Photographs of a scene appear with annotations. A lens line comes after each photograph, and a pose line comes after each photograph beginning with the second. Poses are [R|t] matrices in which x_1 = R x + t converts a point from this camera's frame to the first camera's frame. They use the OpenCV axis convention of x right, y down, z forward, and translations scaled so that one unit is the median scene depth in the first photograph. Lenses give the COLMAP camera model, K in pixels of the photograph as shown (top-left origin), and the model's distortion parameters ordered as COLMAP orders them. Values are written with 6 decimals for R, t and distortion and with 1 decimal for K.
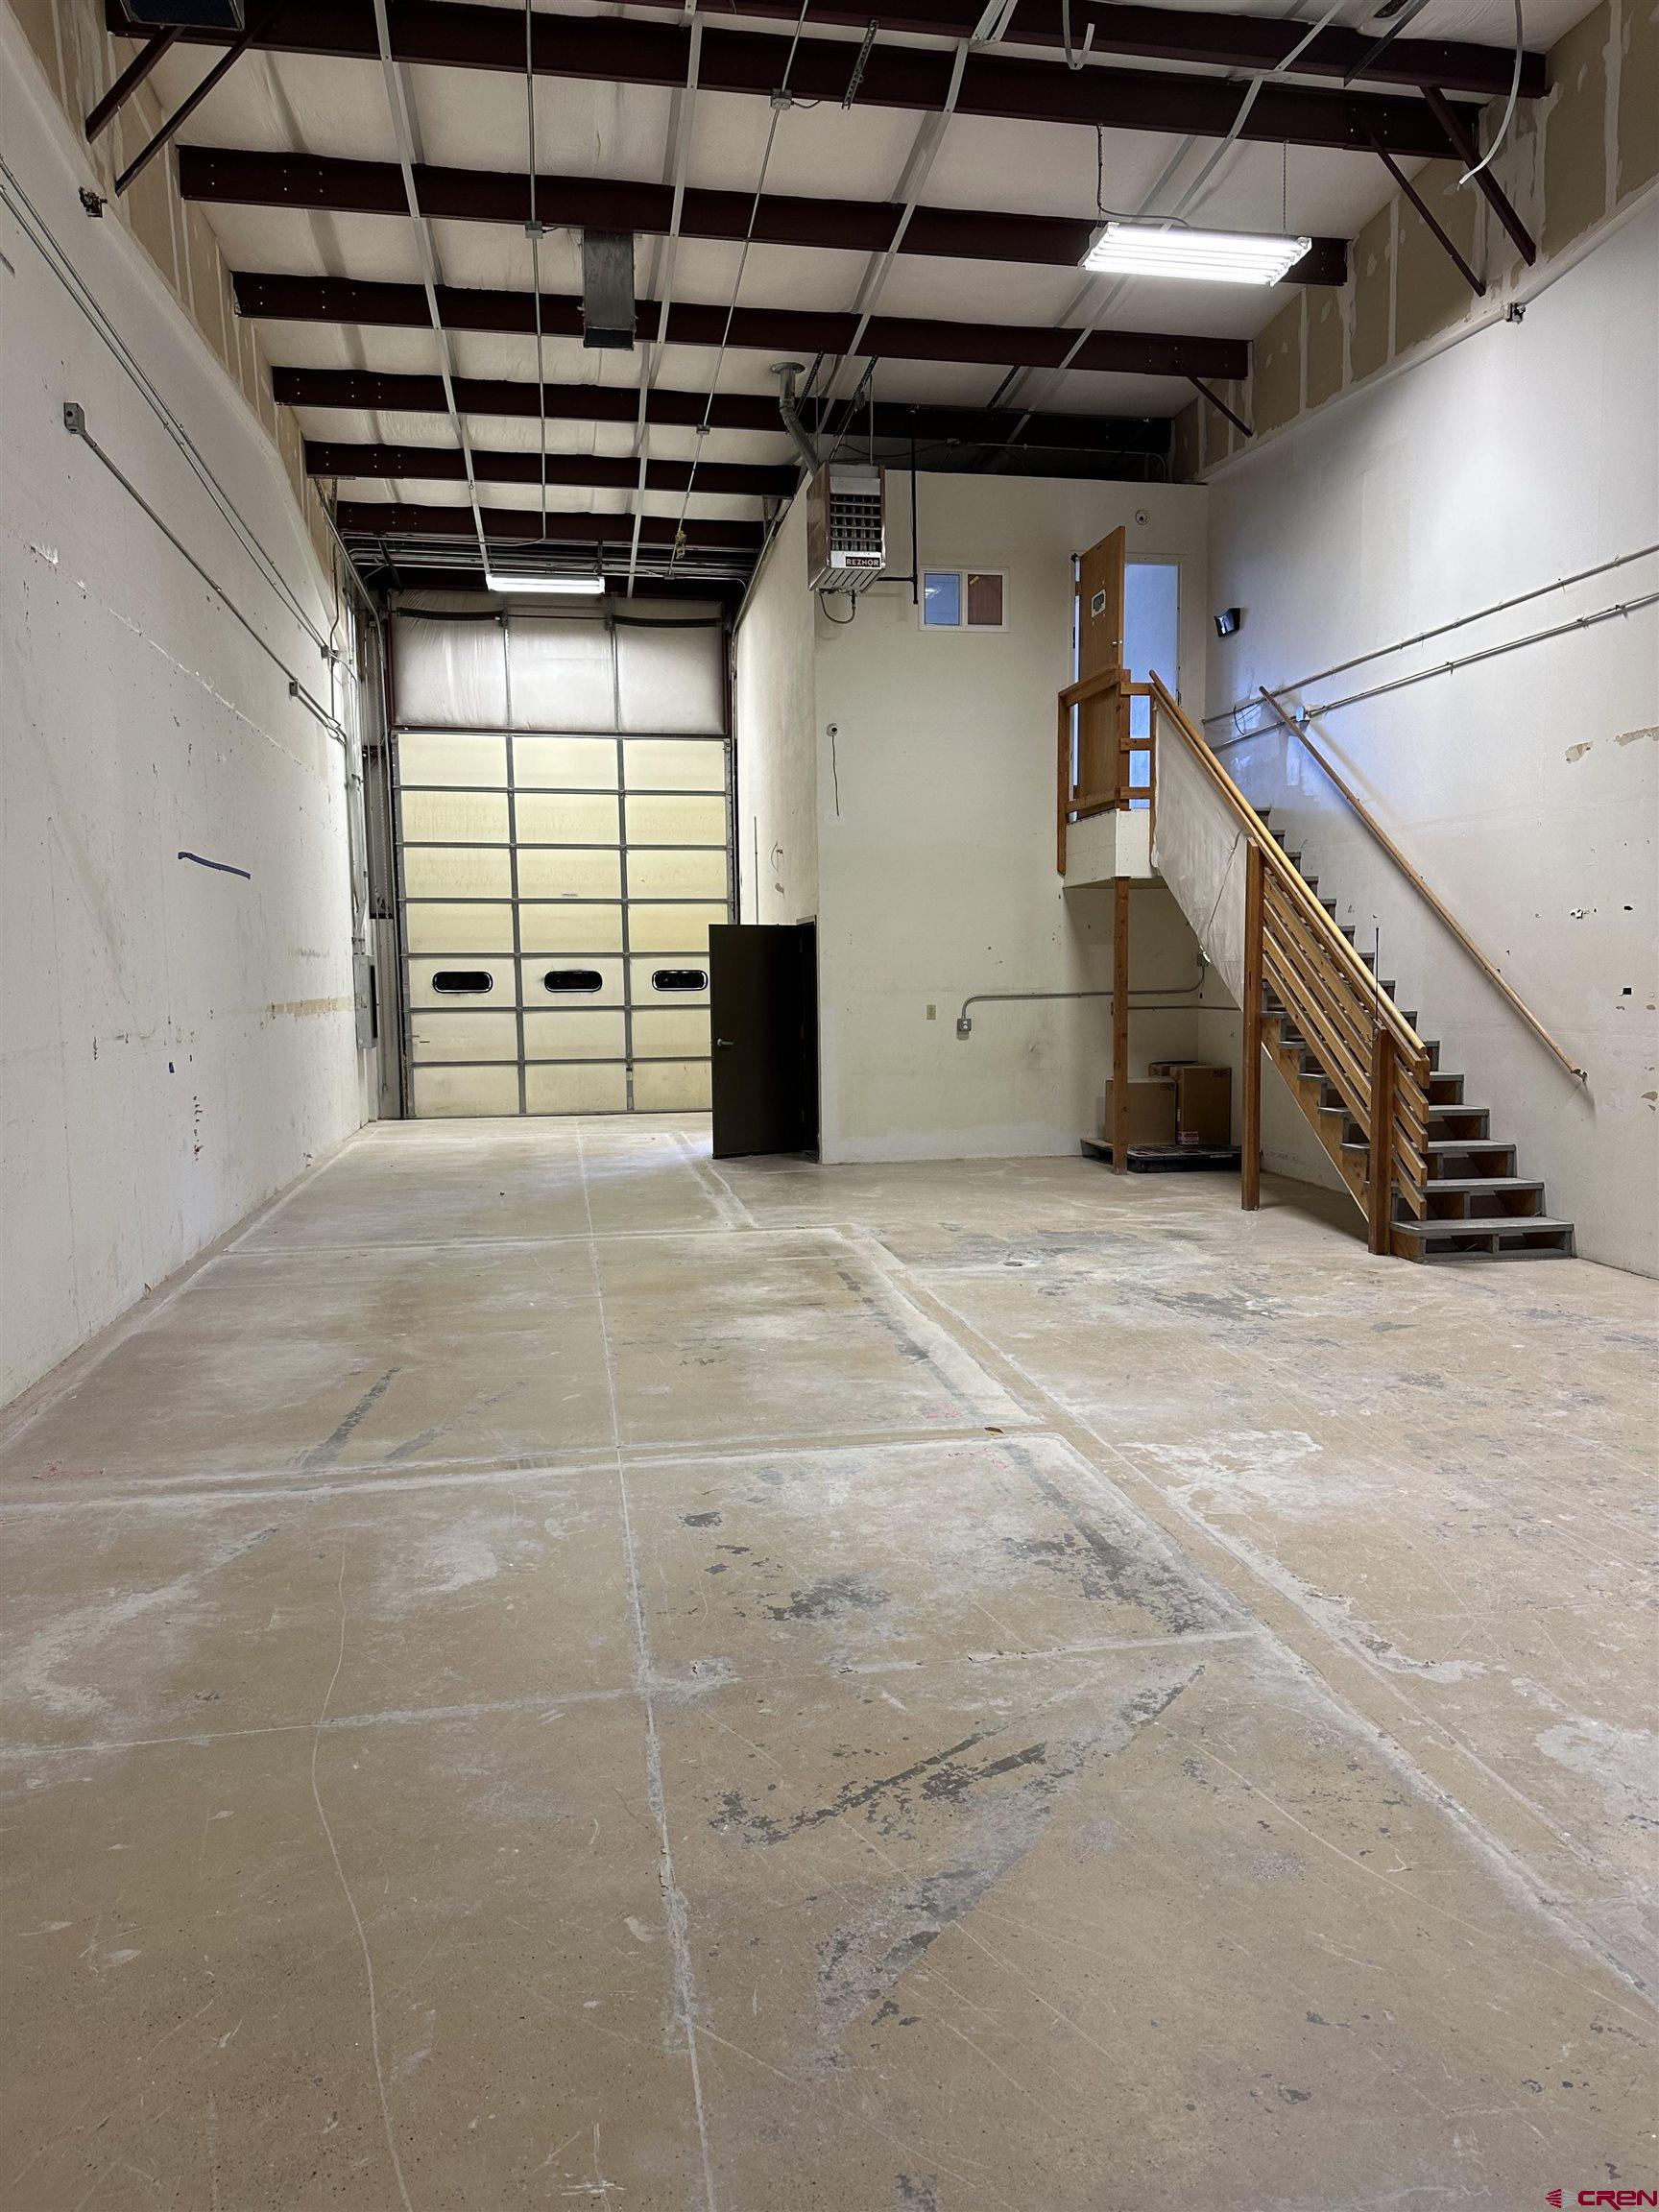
lens RADIAL K [[1542.5, 0, 849.5], [0, 1542.5, 1096.4], [0, 0, 1]] dist [0.098952, -0.117718]
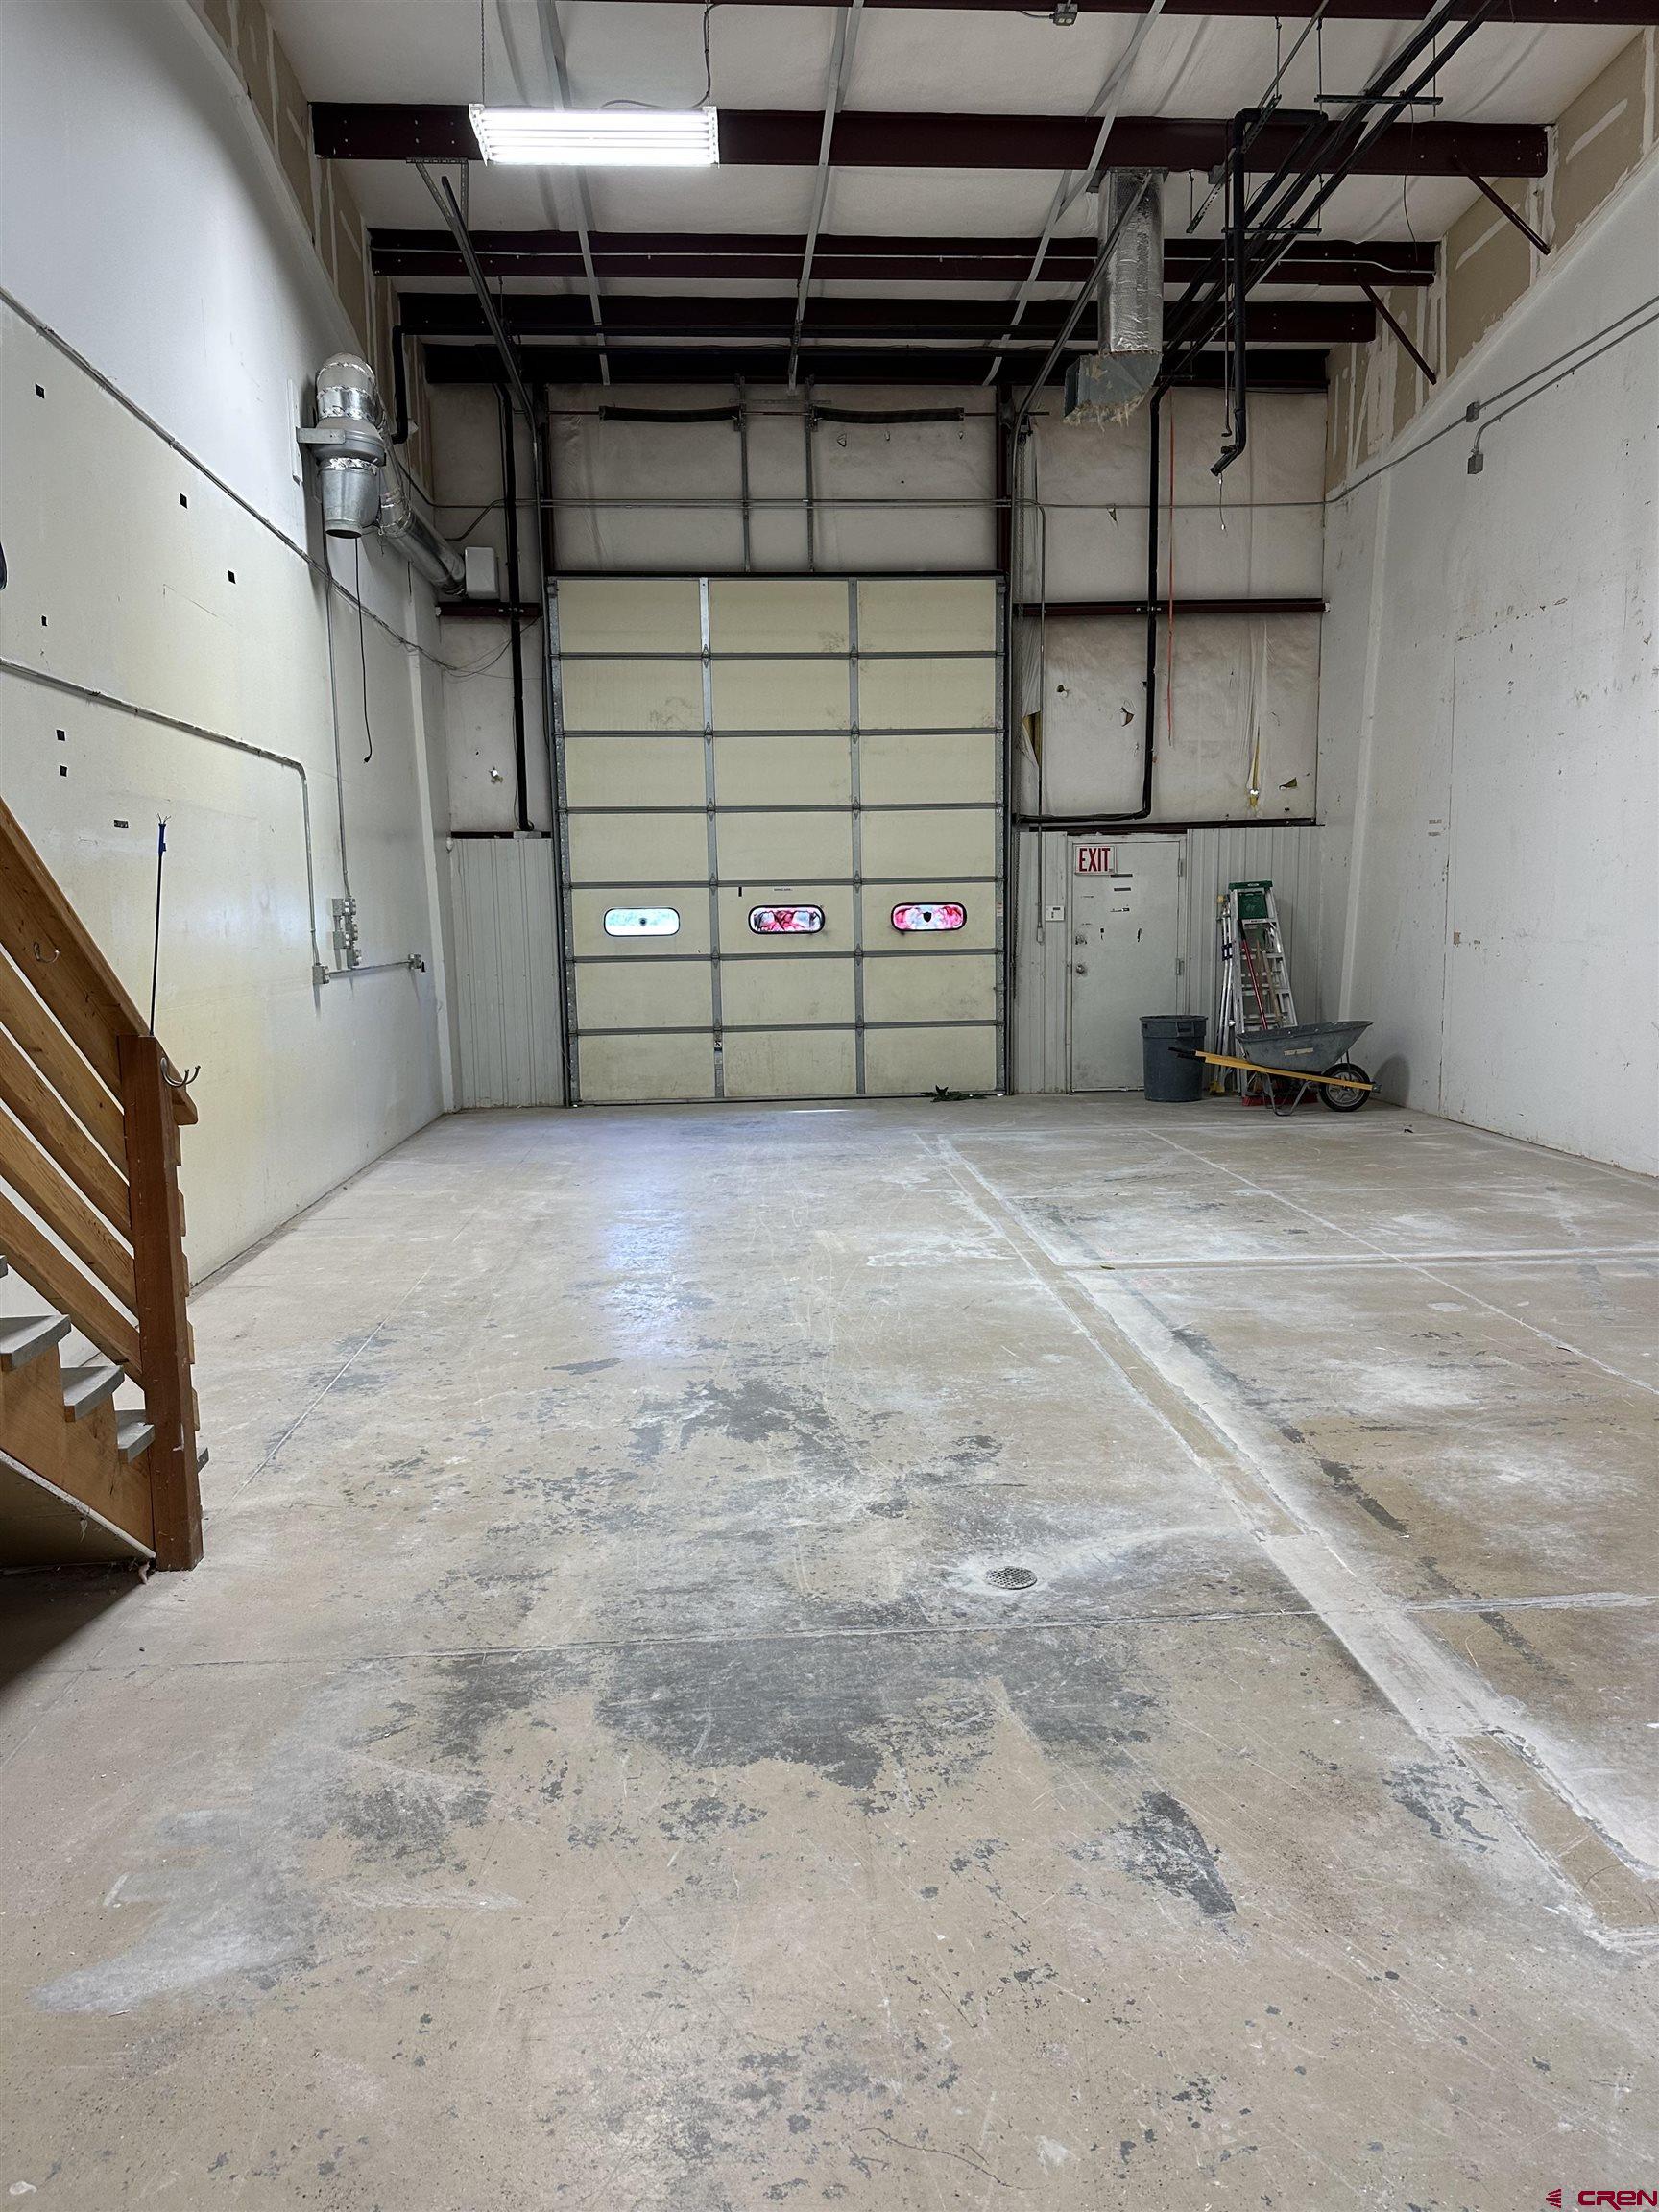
lens RADIAL K [[1542.5, 0, 831.2], [0, 1542.5, 1106.5], [0, 0, 1]] dist [0.098952, -0.117718]
pose [[-0.992597, 0.012789, 0.120775, 0.126268], [0.037070, 0.978889, 0.201004, -0.135218], [-0.115655, 0.203993, -0.972117, 1.725405]]
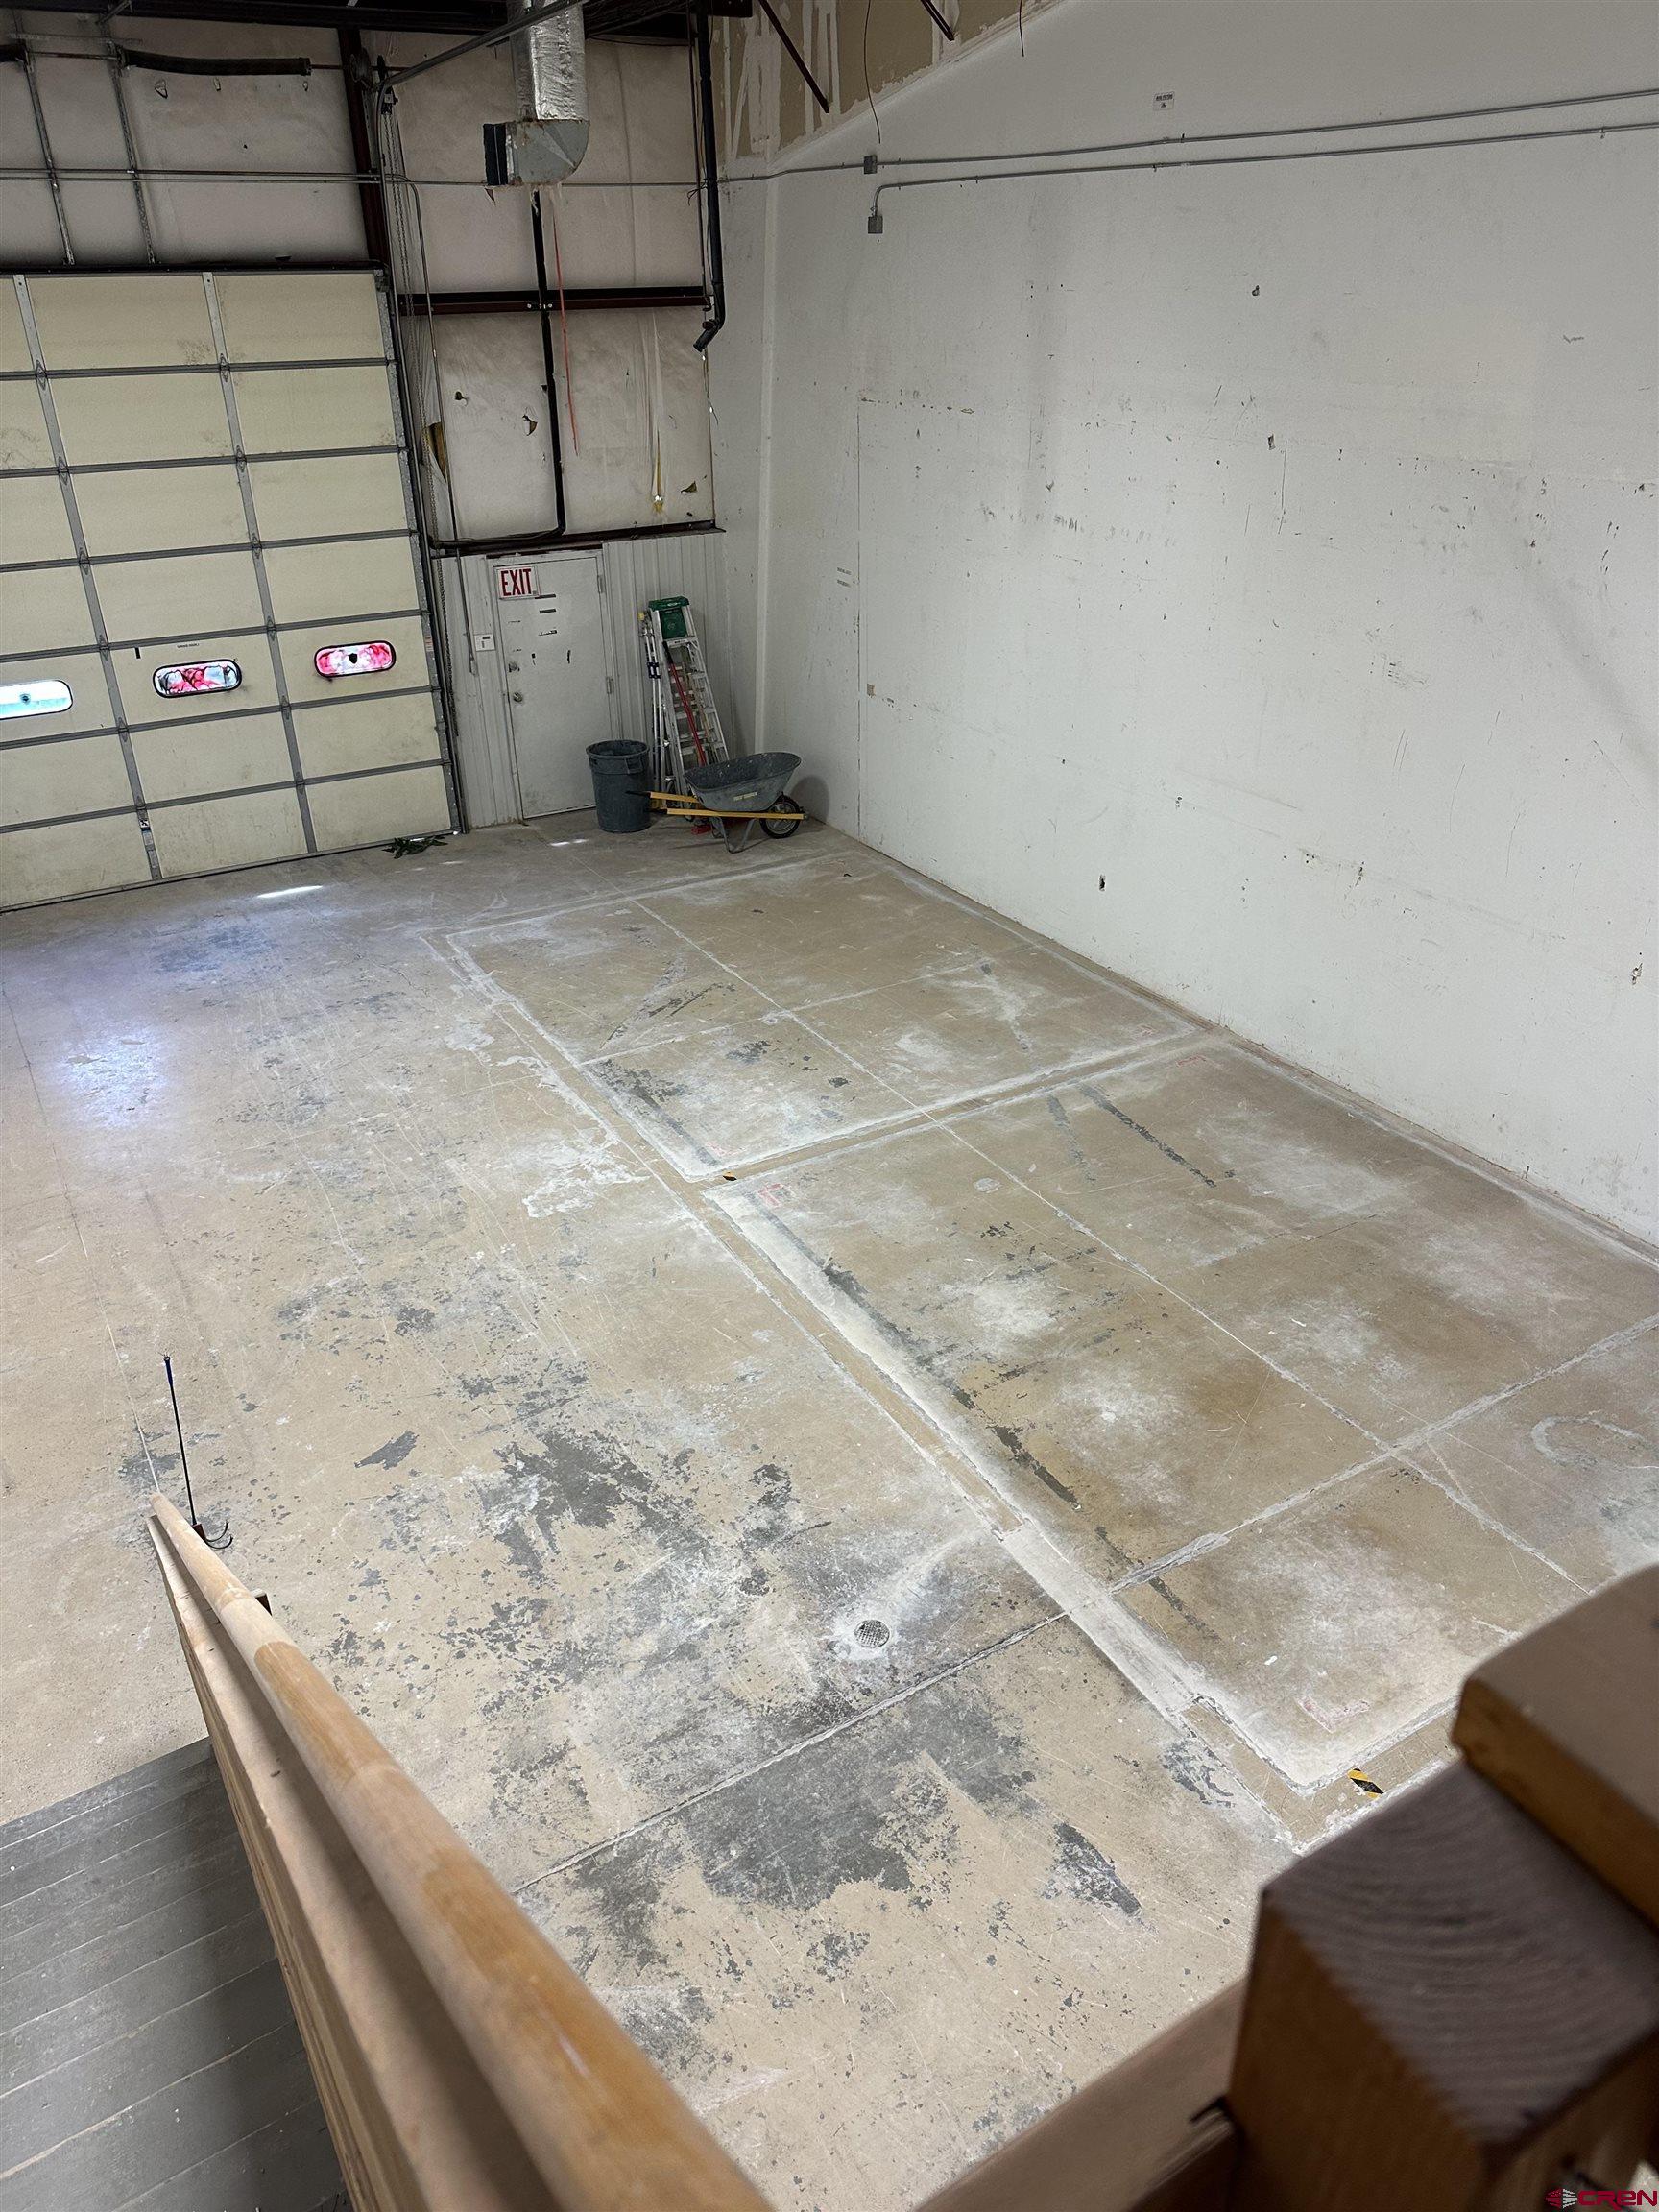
lens RADIAL K [[1542.5, 0, 844.6], [0, 1542.5, 1114.4], [0, 0, 1]] dist [0.098952, -0.117718]
pose [[-0.937782, 0.183537, -0.294754, 0.330673], [-0.006476, 0.839490, 0.543337, -0.520284], [0.347165, 0.511441, -0.786069, 1.715025]]
